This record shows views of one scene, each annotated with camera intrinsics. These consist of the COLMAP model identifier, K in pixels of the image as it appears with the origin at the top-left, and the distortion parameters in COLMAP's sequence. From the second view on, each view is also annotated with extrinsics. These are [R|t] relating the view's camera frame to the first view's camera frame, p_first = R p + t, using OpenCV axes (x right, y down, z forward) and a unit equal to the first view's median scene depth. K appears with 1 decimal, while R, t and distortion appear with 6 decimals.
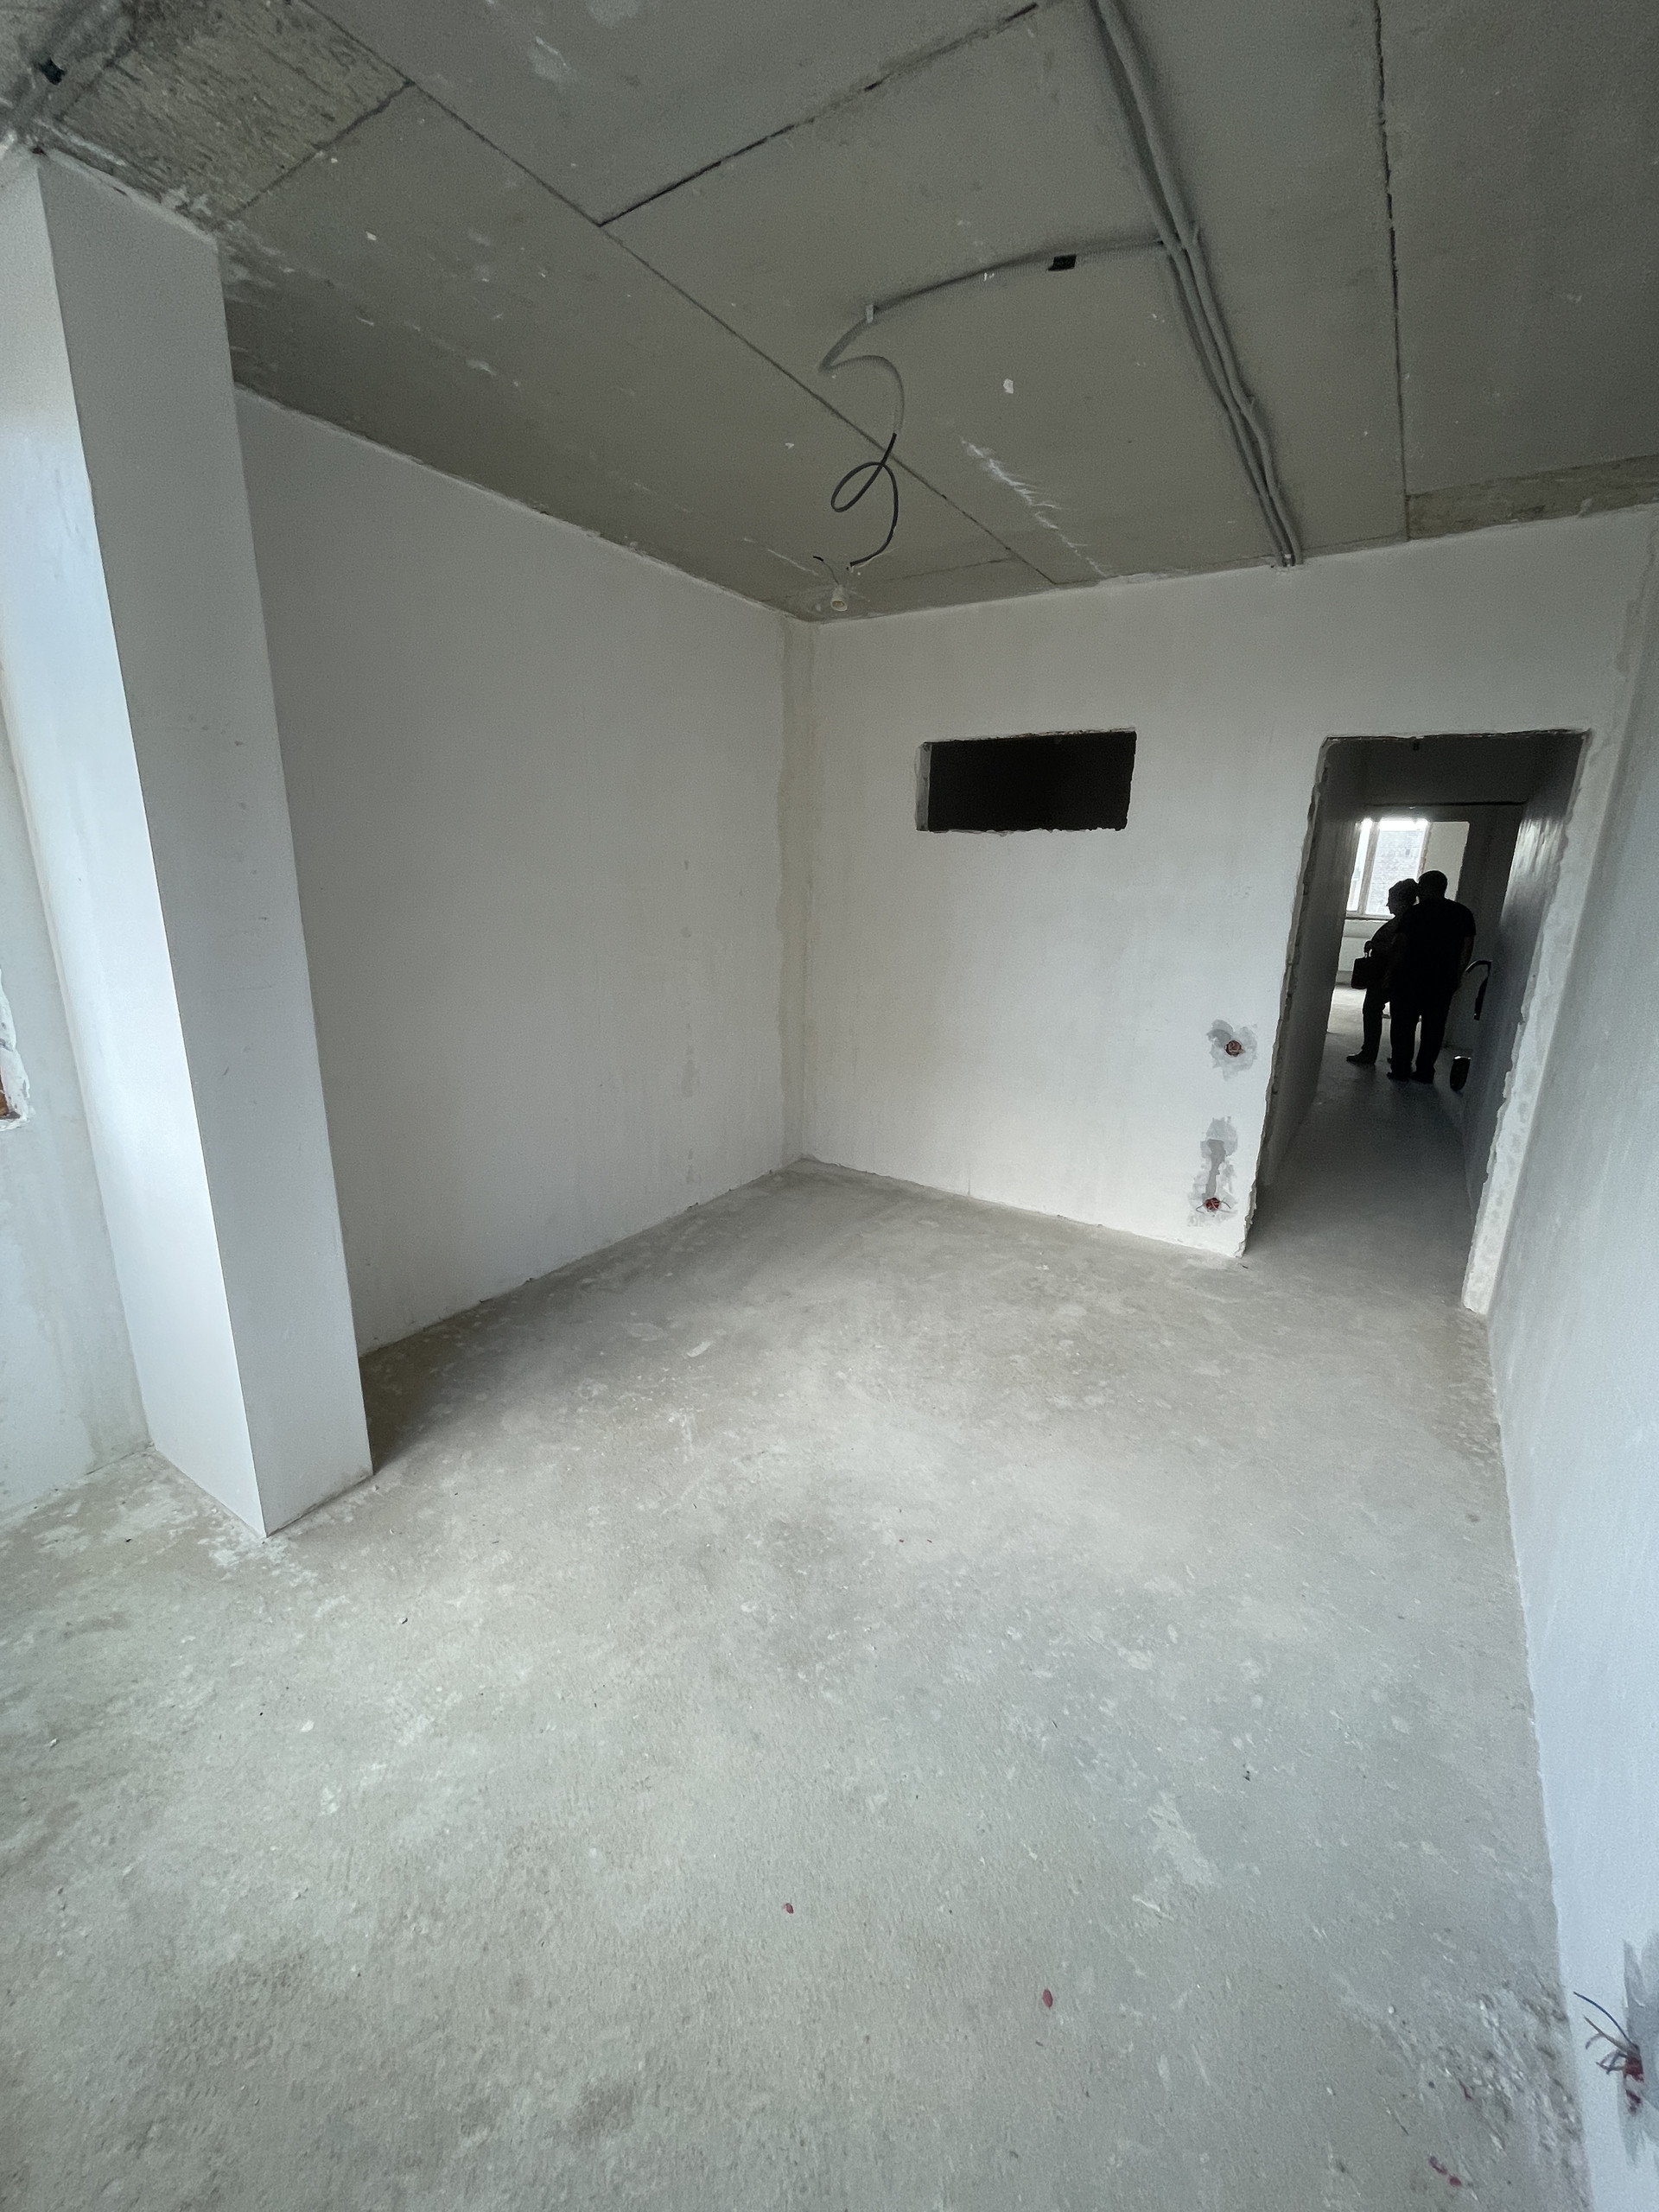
lens RADIAL K [[894.4, 0, 828.7], [0, 894.4, 1102.3], [0, 0, 1]] dist [0.000265, -0.000157]
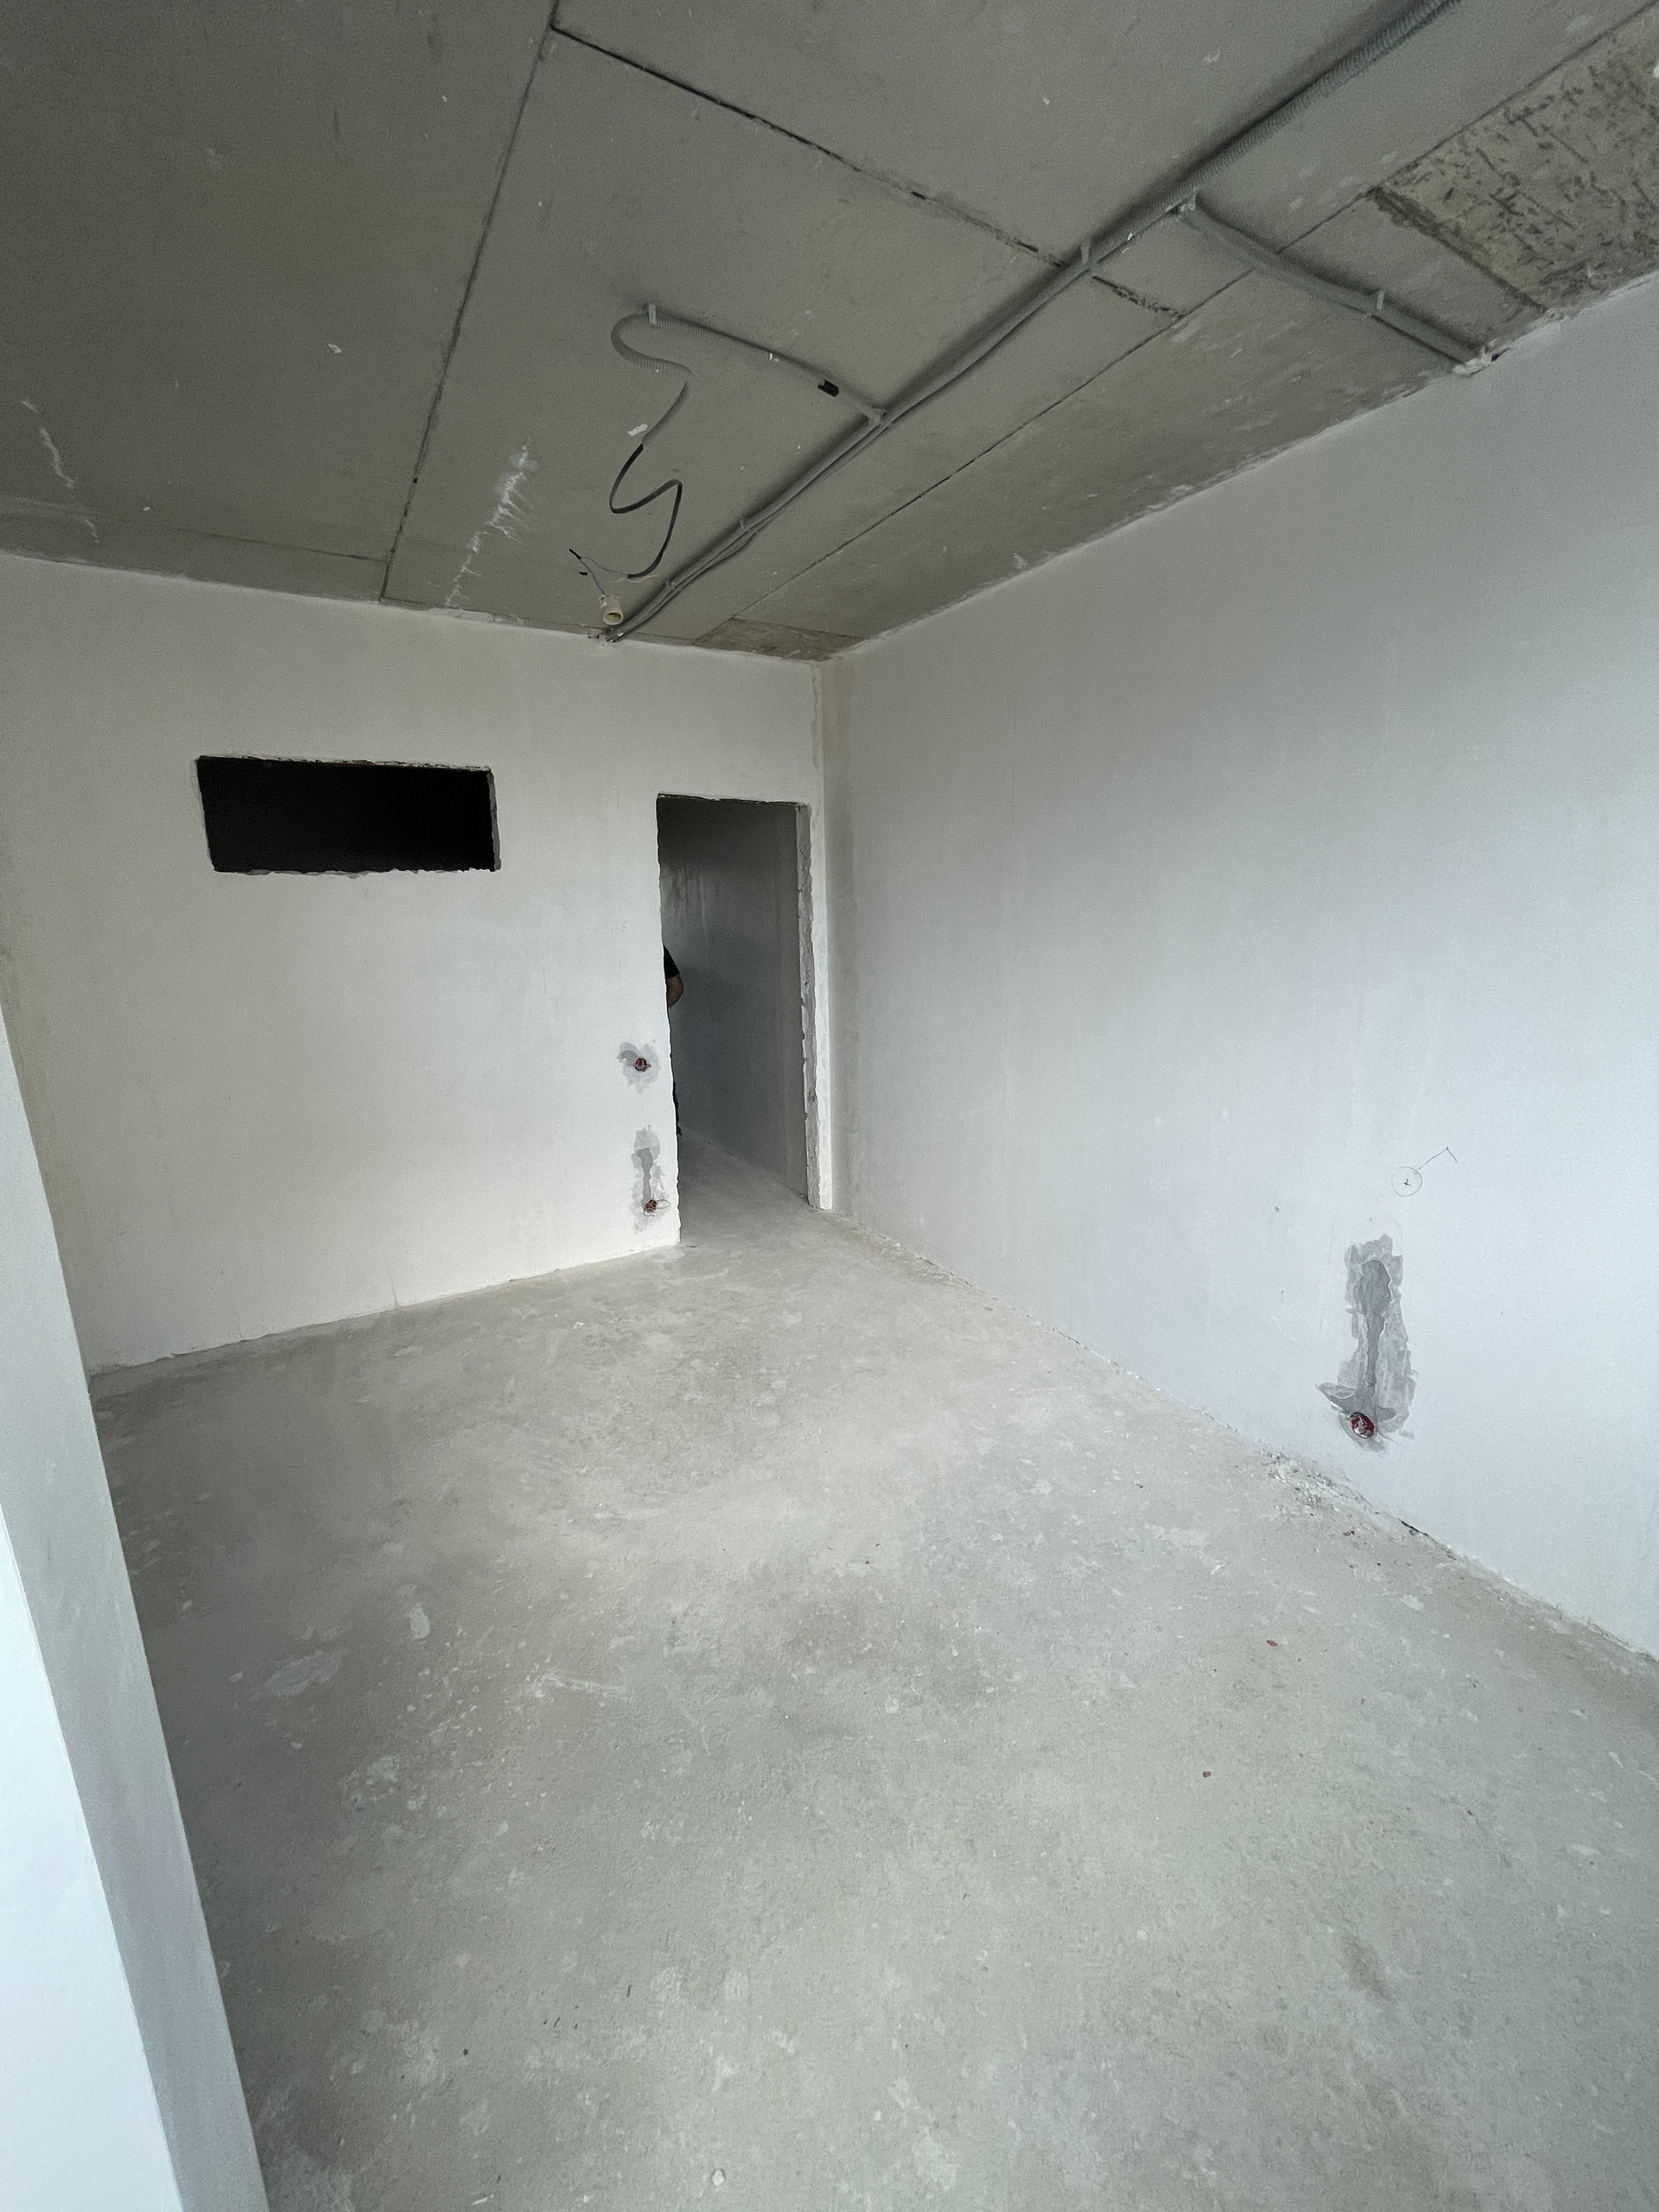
lens RADIAL K [[894.4, 0, 828.7], [0, 894.4, 1102.3], [0, 0, 1]] dist [0.000265, -0.000157]
pose [[0.437422, -0.229293, 0.869532, -0.474350], [0.261998, 0.957492, 0.120688, -0.099072], [-0.860243, 0.175024, 0.478903, 0.307074]]
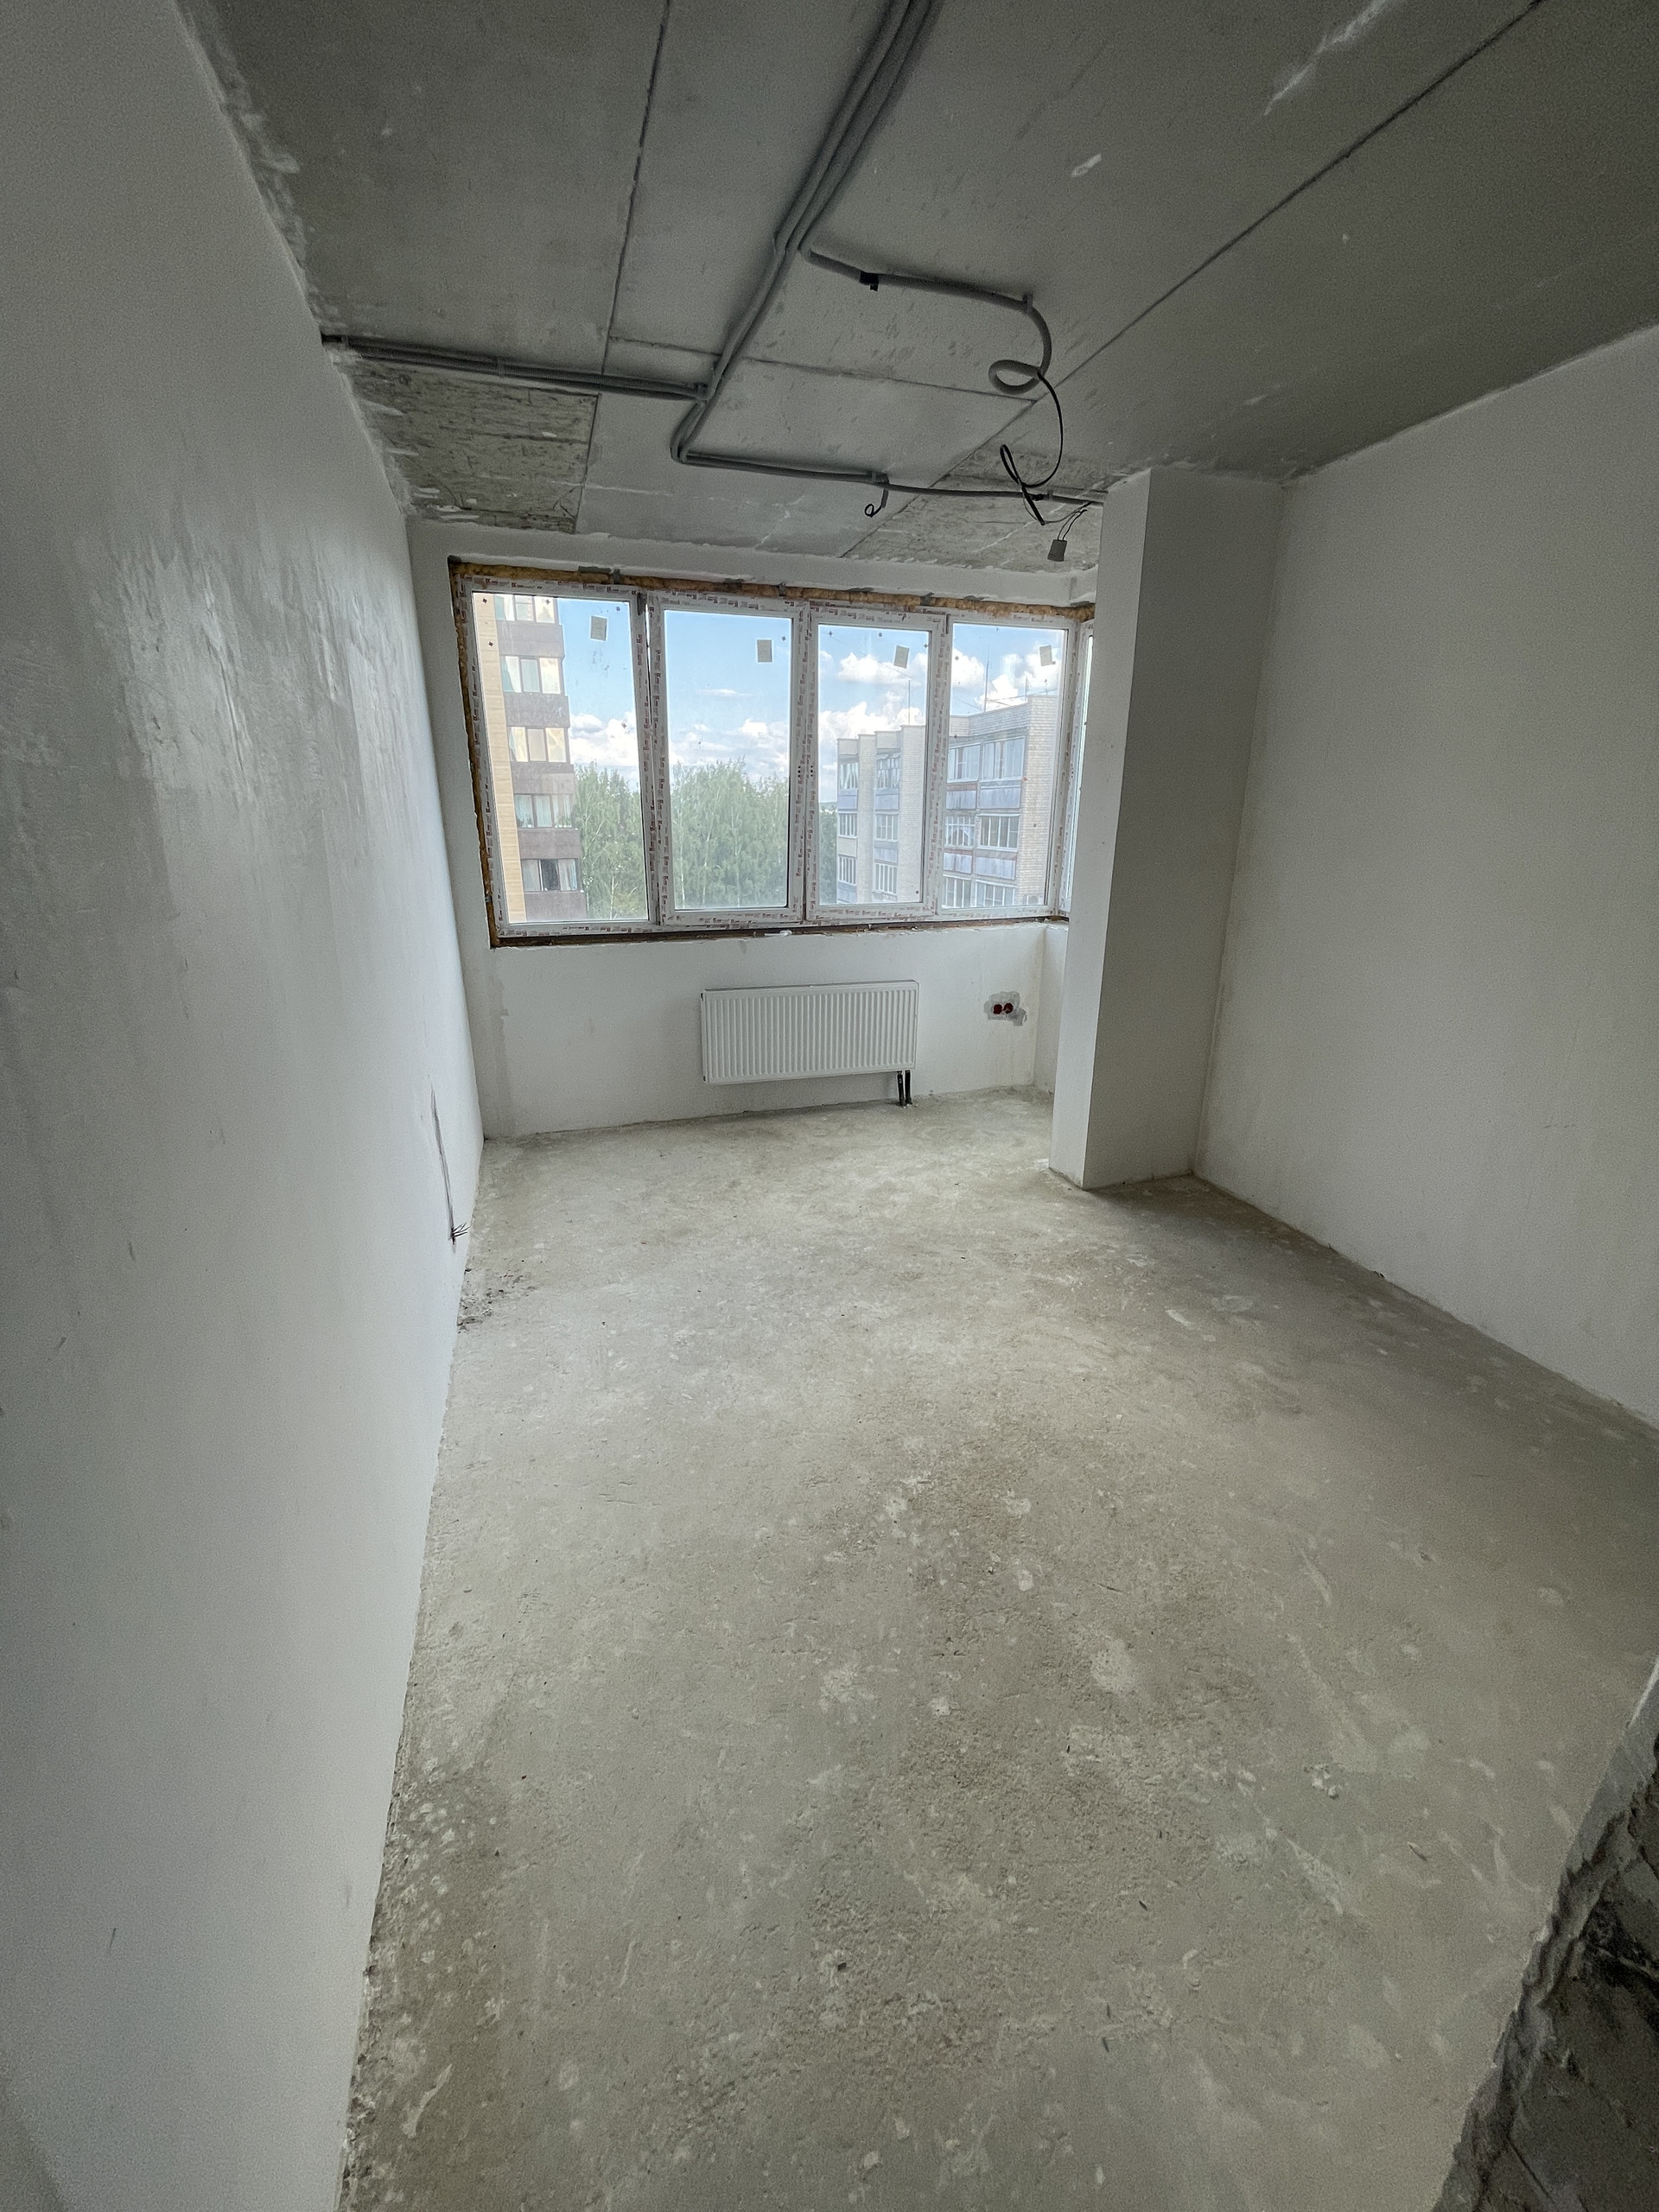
lens RADIAL K [[888.5, 0, 825.5], [0, 888.5, 1098.5], [0, 0, 1]] dist [0.004793, 0.000445]
pose [[-0.629933, 0.219529, -0.744978, 0.706273], [-0.216023, 0.871841, 0.439577, -0.251920], [0.746002, 0.437836, -0.501778, 1.013600]]
